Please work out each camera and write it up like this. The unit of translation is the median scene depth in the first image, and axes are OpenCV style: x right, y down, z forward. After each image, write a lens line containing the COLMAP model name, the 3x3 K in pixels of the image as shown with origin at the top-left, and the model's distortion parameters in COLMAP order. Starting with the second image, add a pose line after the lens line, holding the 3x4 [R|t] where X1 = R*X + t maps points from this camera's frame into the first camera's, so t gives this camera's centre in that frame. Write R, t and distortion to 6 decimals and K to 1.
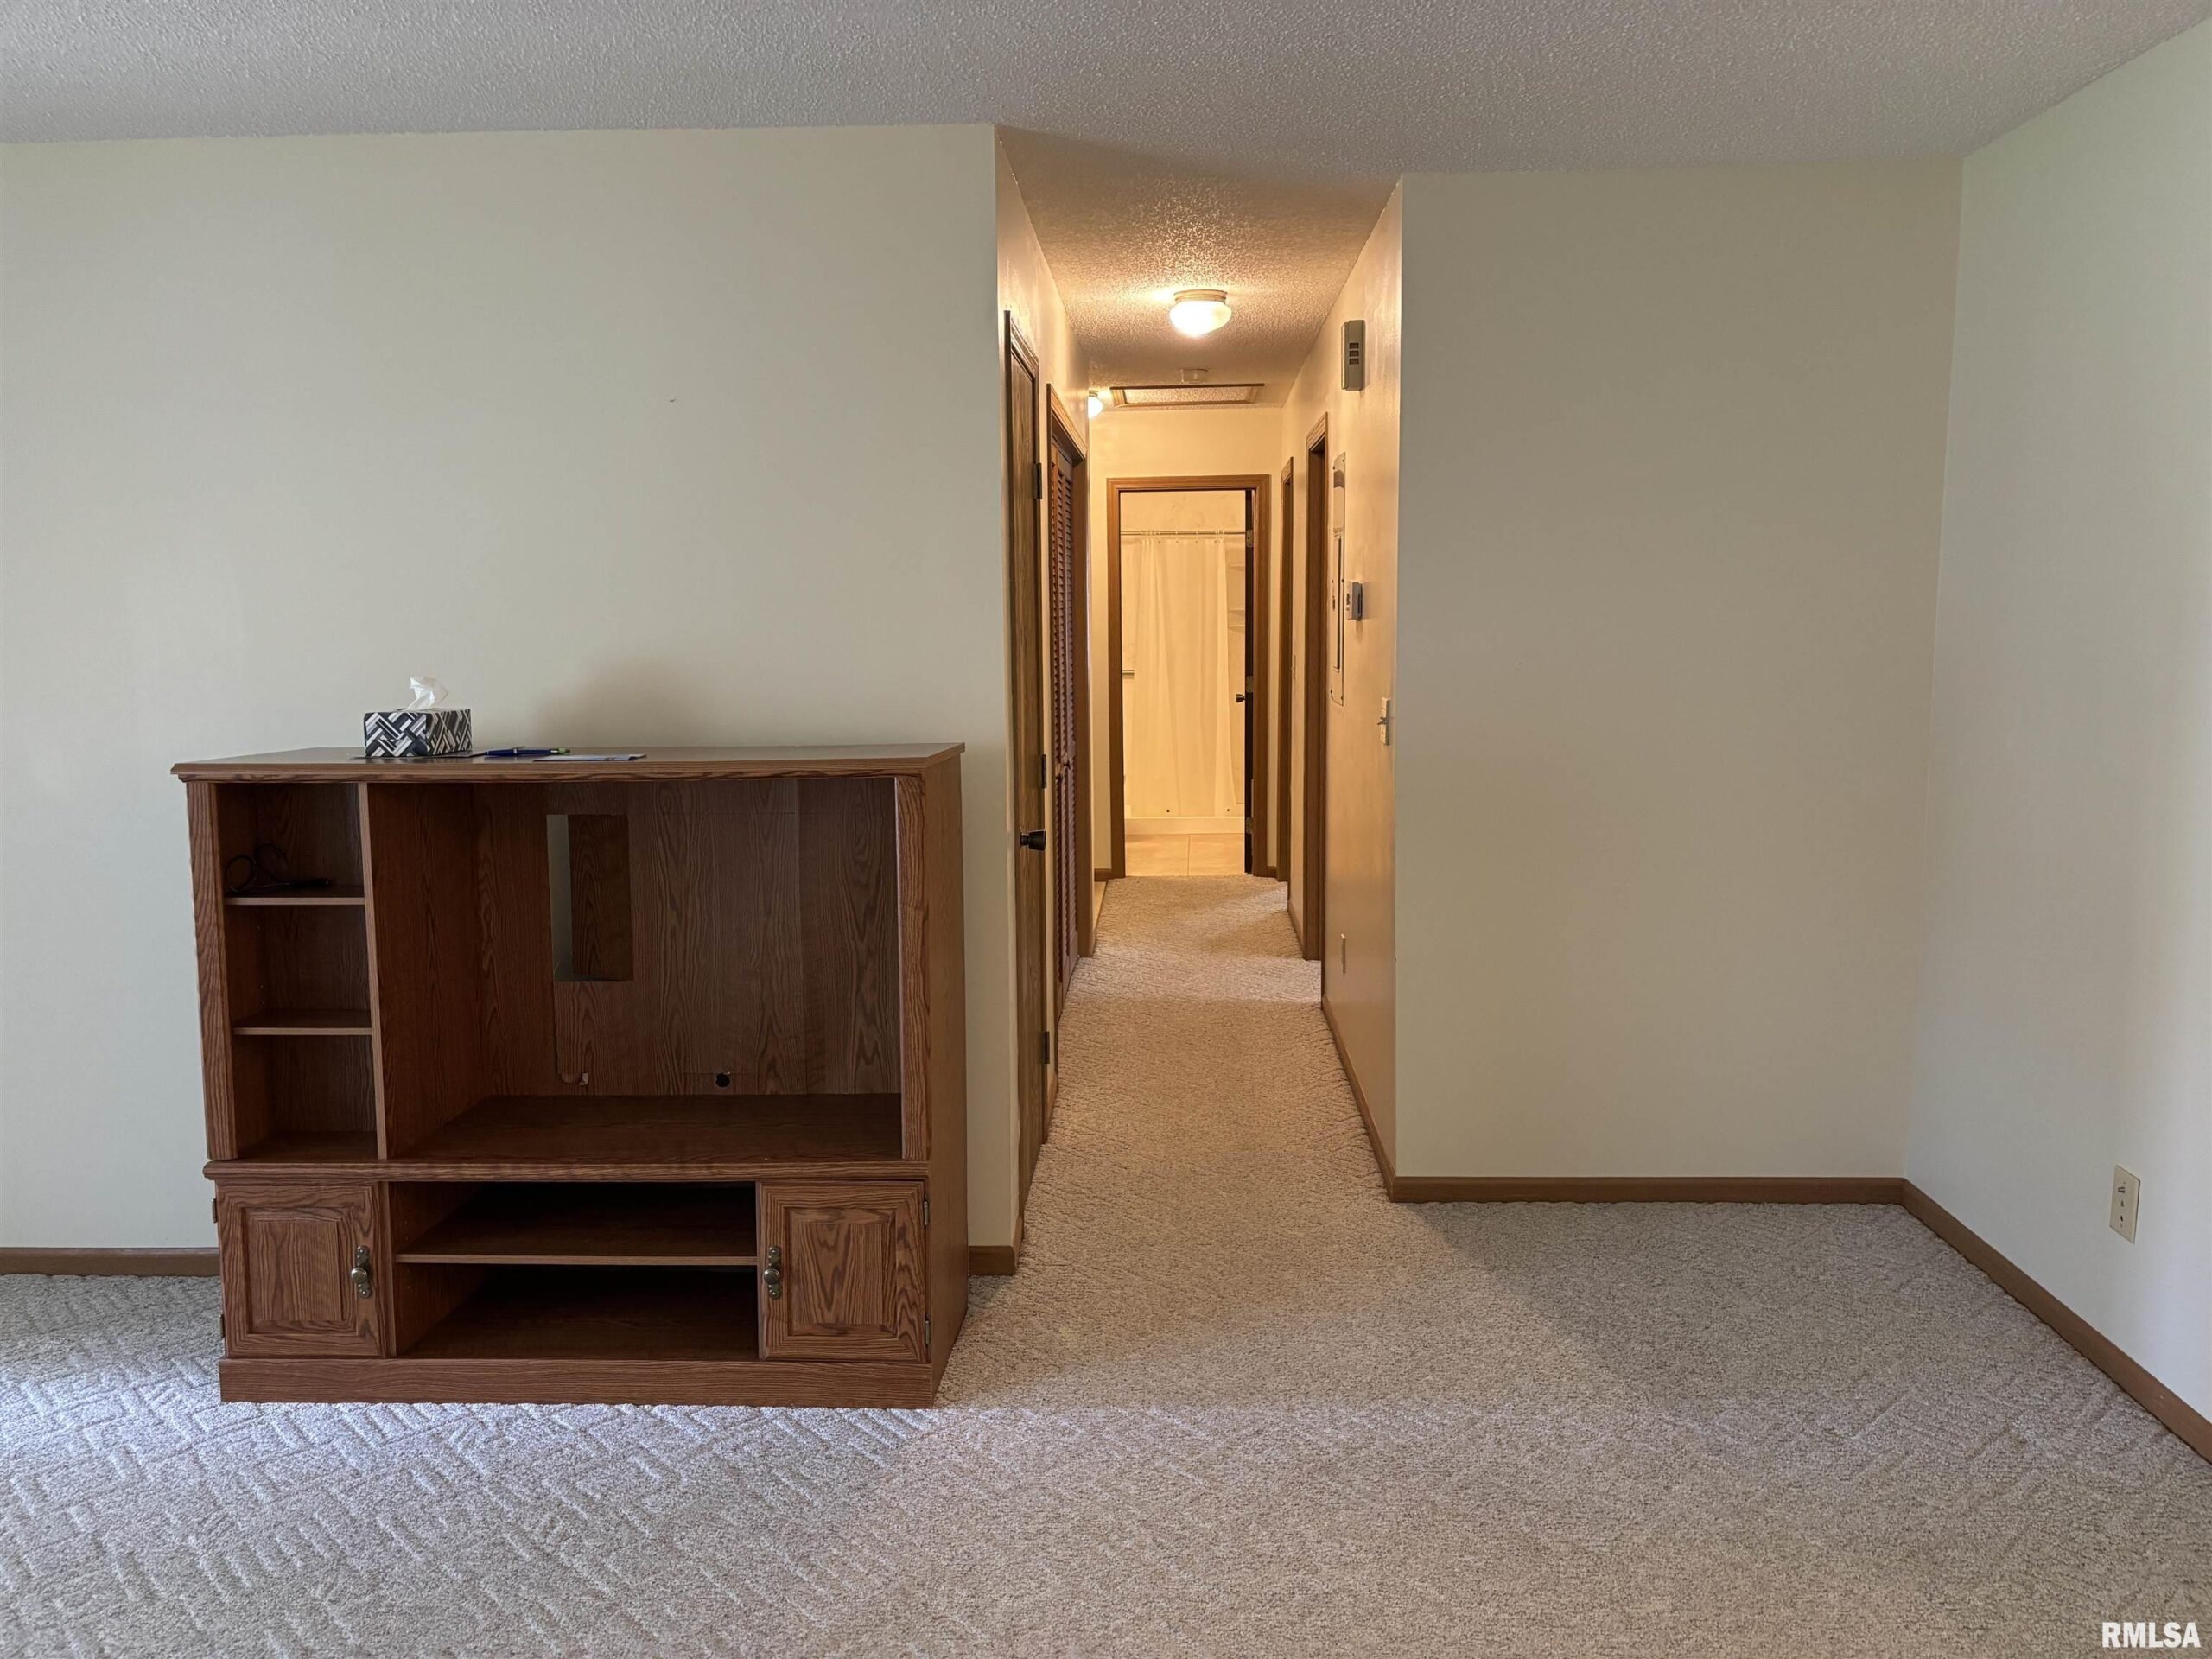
lens RADIAL K [[1658.1, 0, 1100.6], [0, 1658.1, 831.3], [0, 0, 1]] dist [0.045540, -0.044154]
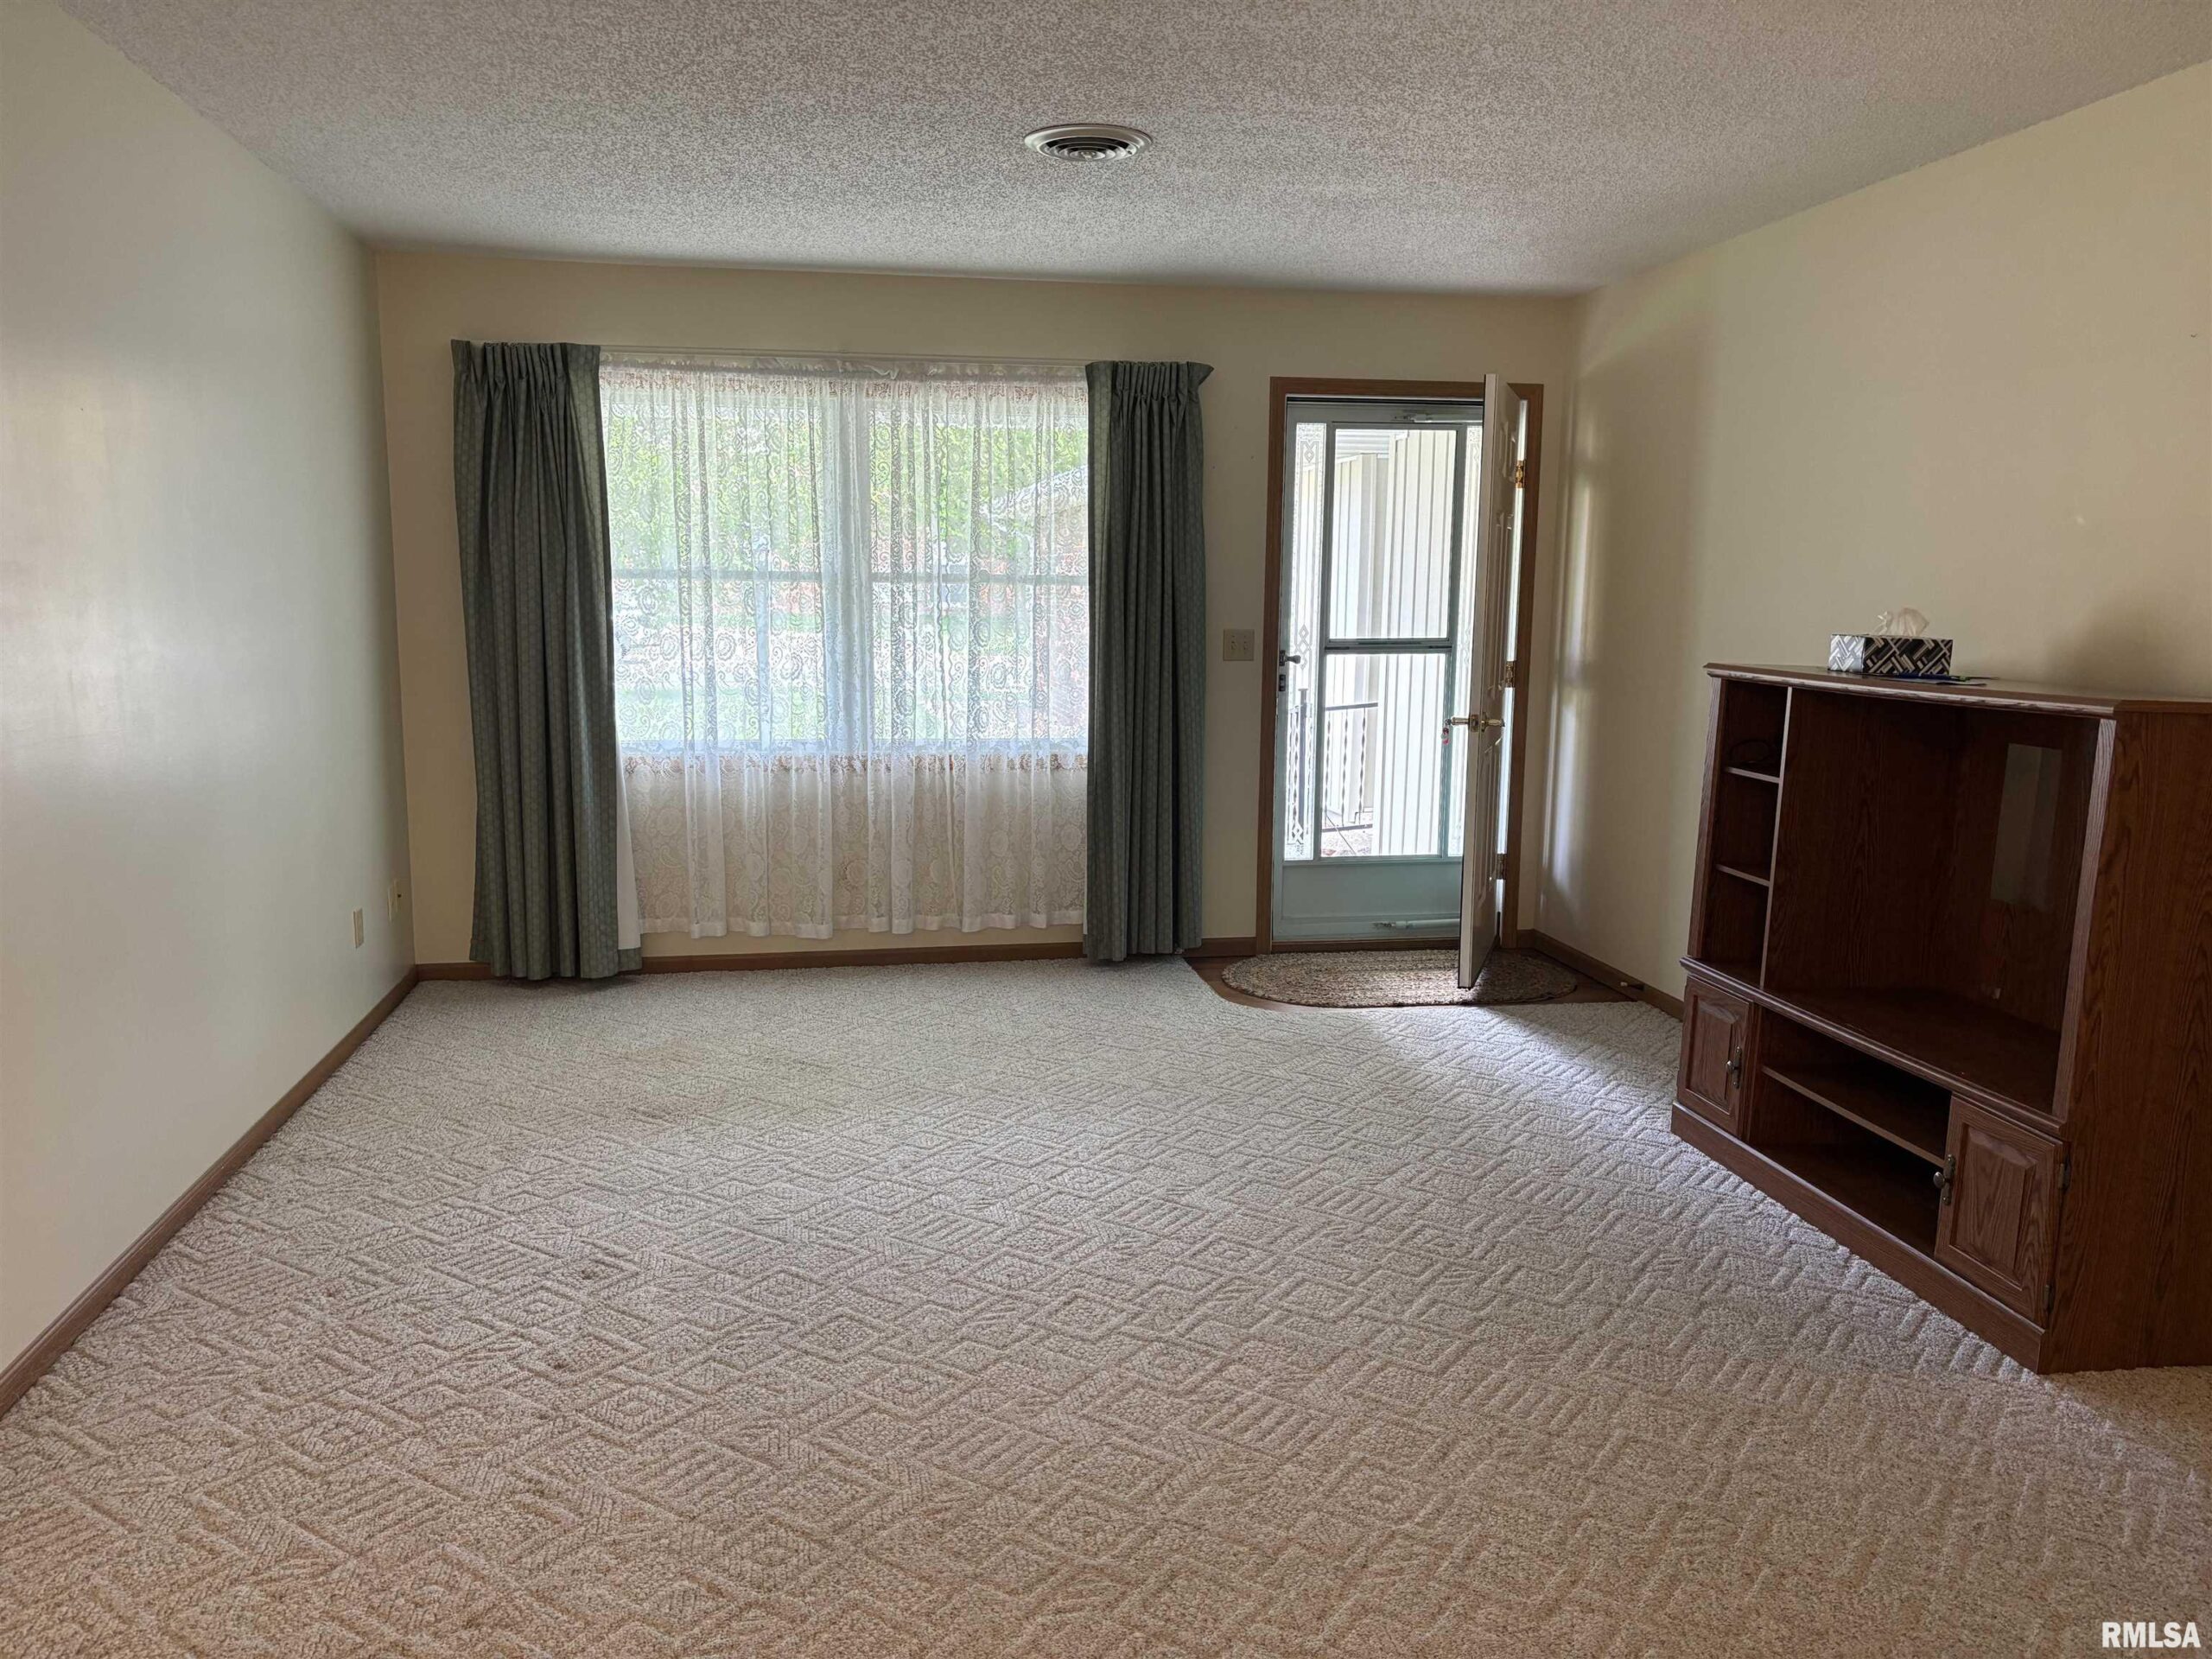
lens RADIAL K [[1658.1, 0, 1100.6], [0, 1658.1, 831.3], [0, 0, 1]] dist [0.045540, -0.044154]
pose [[0.219936, 0.163578, -0.961702, 0.622915], [-0.145927, 0.980265, 0.133363, -0.012828], [0.964538, 0.111007, 0.239466, 0.193104]]
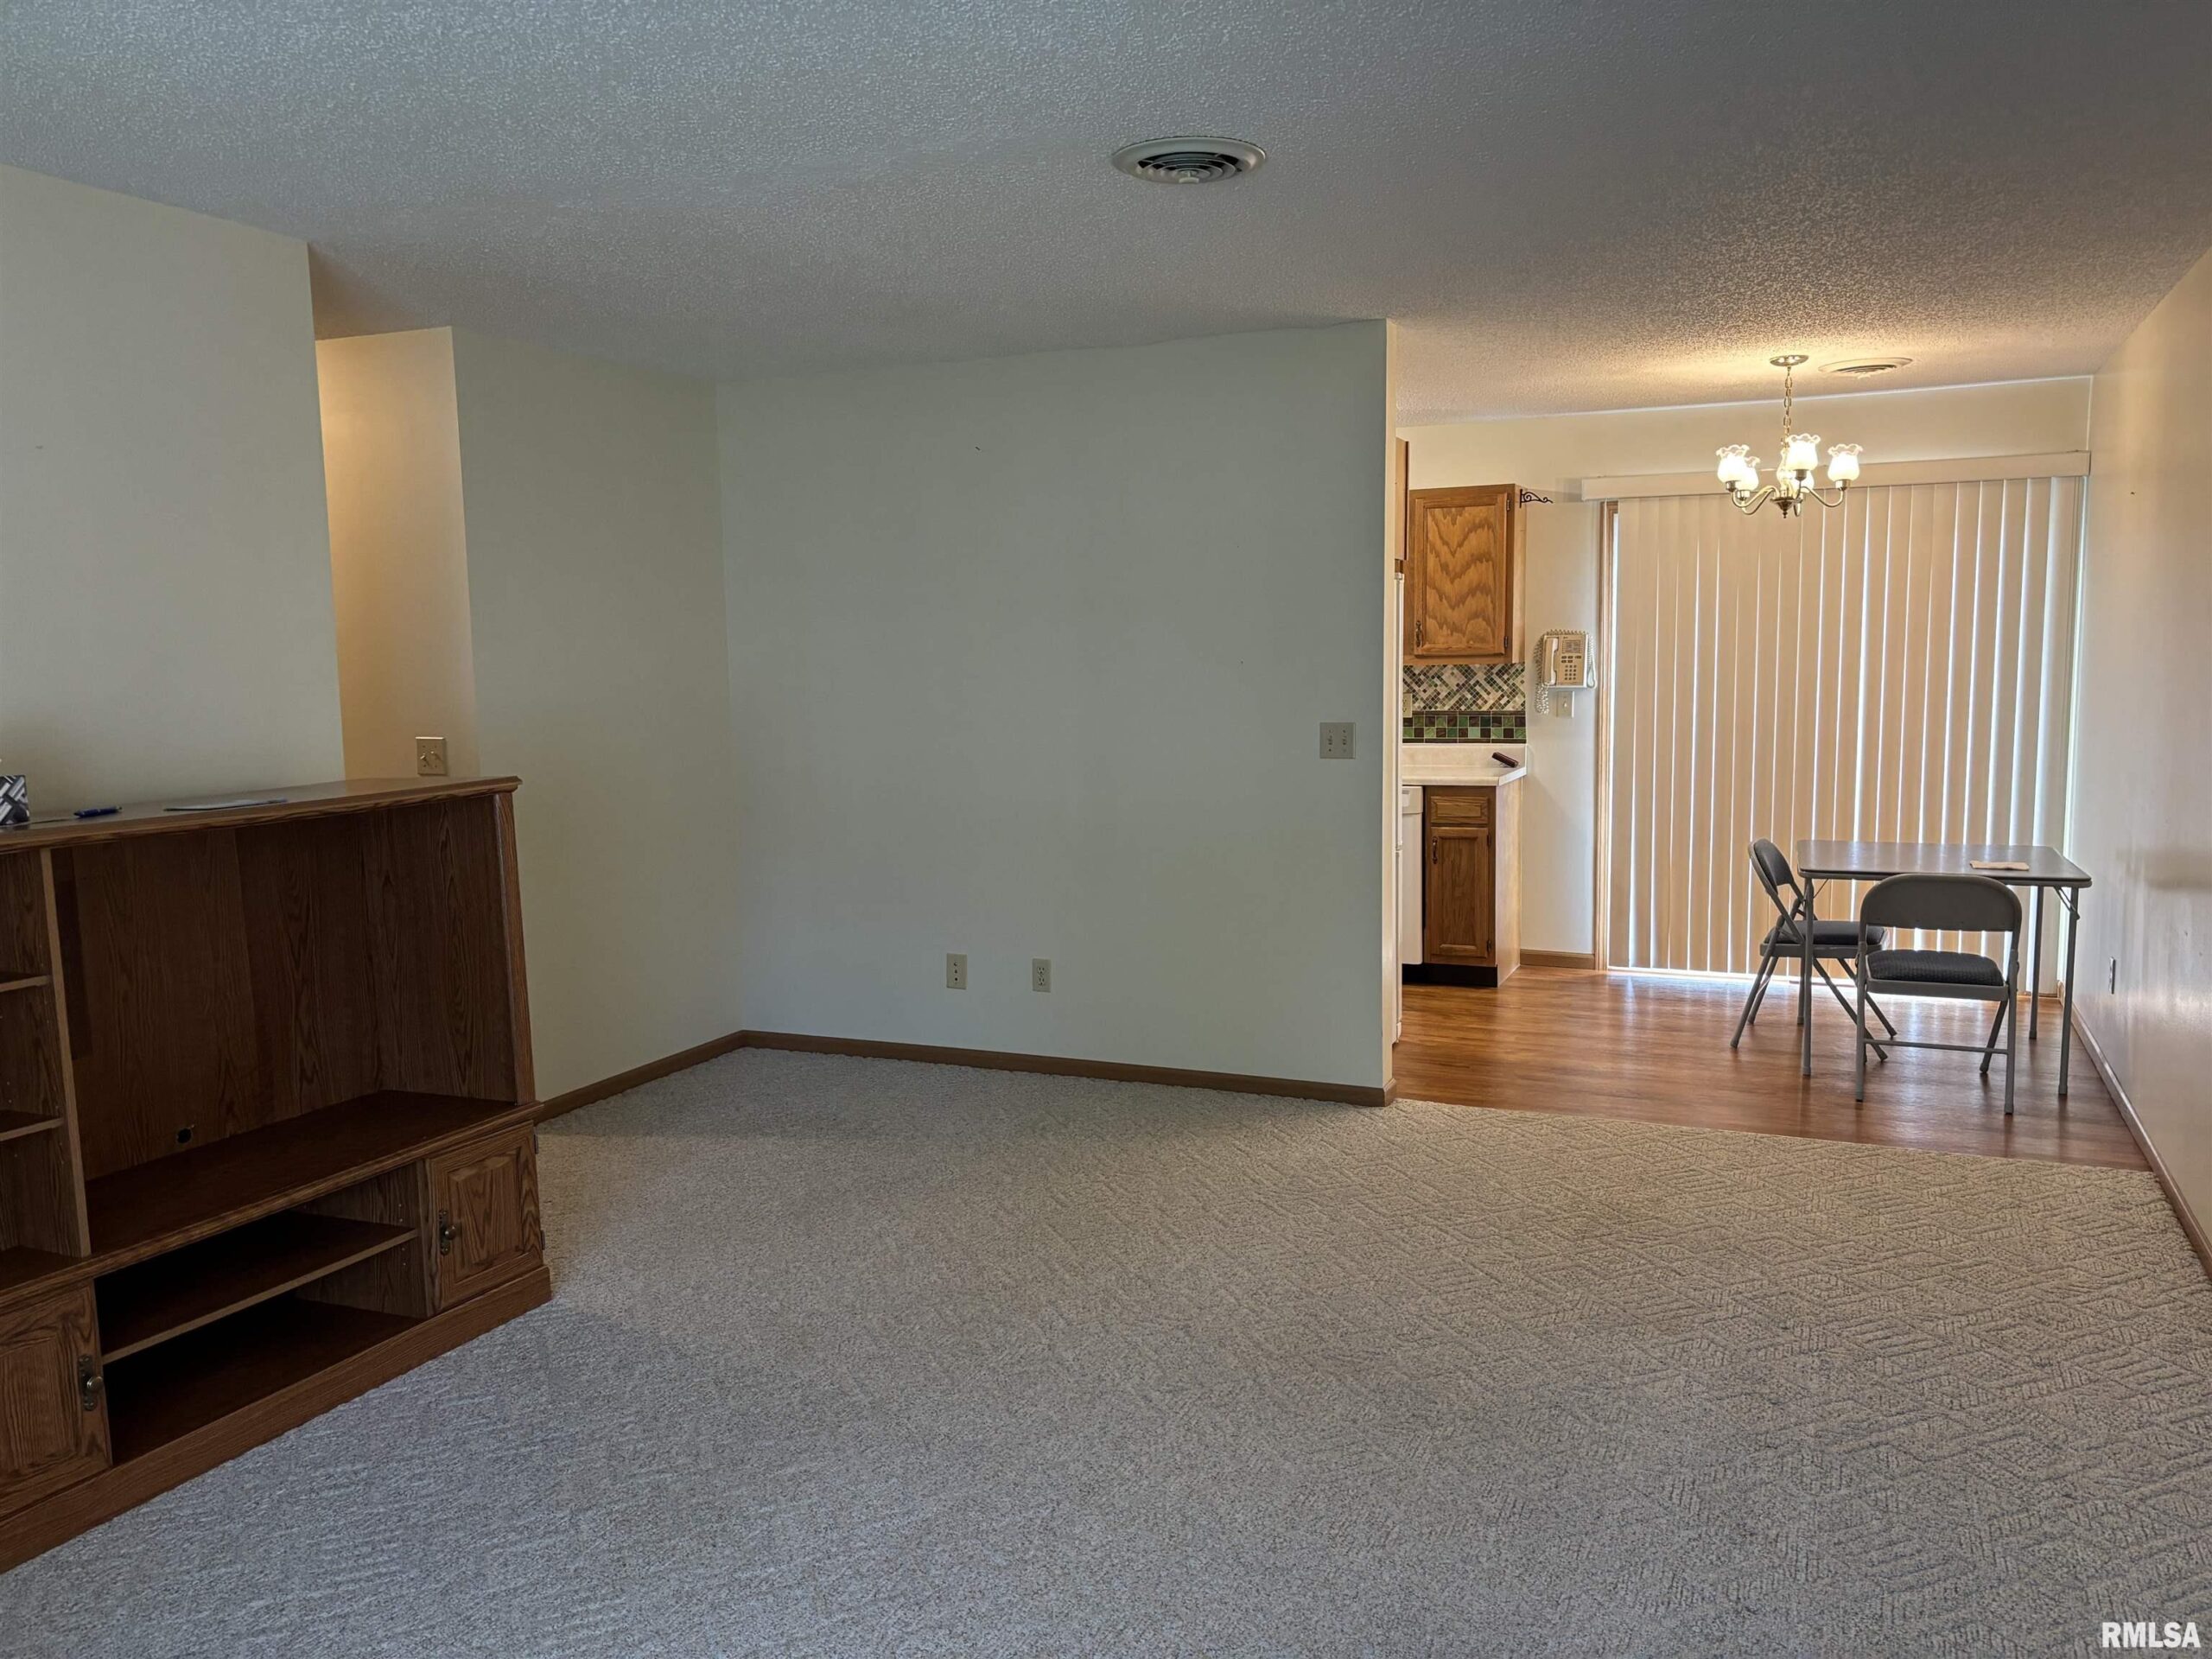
lens RADIAL K [[1679.2, 0, 1115.5], [0, 1679.2, 838.3], [0, 0, 1]] dist [0.046957, -0.064711]
pose [[0.356024, -0.096127, 0.929519, -1.023070], [0.137444, 0.989264, 0.049662, -0.000135], [-0.924314, 0.110076, 0.365414, 0.103080]]
